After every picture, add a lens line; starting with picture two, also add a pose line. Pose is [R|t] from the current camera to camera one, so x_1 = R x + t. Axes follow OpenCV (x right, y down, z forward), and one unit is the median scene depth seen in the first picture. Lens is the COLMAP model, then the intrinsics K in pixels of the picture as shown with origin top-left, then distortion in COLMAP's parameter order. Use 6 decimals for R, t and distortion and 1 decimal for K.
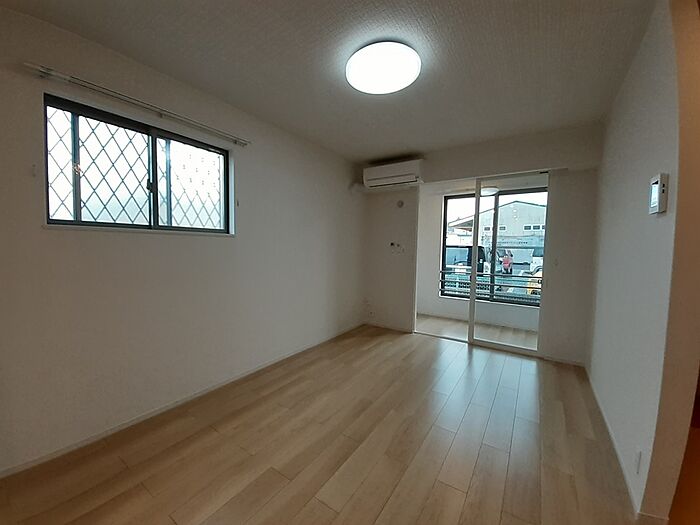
lens RADIAL K [[278.5, 0, 346.5], [0, 278.5, 261.6], [0, 0, 1]] dist [-0.000734, -0.000330]
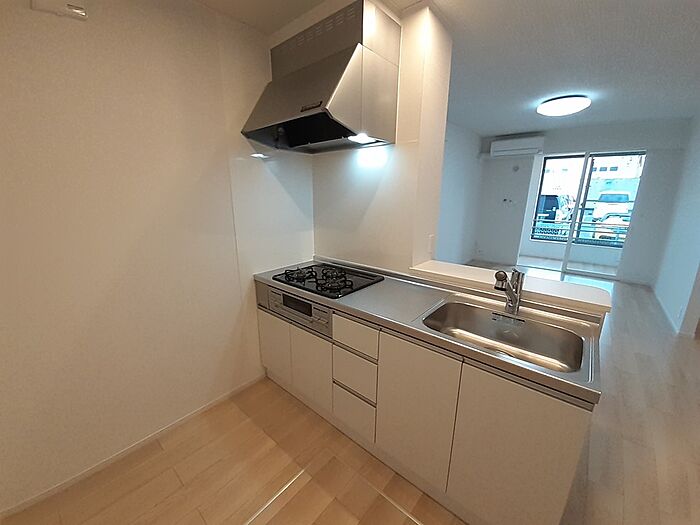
lens RADIAL K [[278.5, 0, 352.6], [0, 278.5, 263.7], [0, 0, 1]] dist [-0.000734, -0.000330]
pose [[0.995059, 0.006673, -0.099061, -0.447543], [0.013146, 0.980098, 0.198078, -0.040443], [0.098412, -0.198401, 0.975168, -0.447371]]
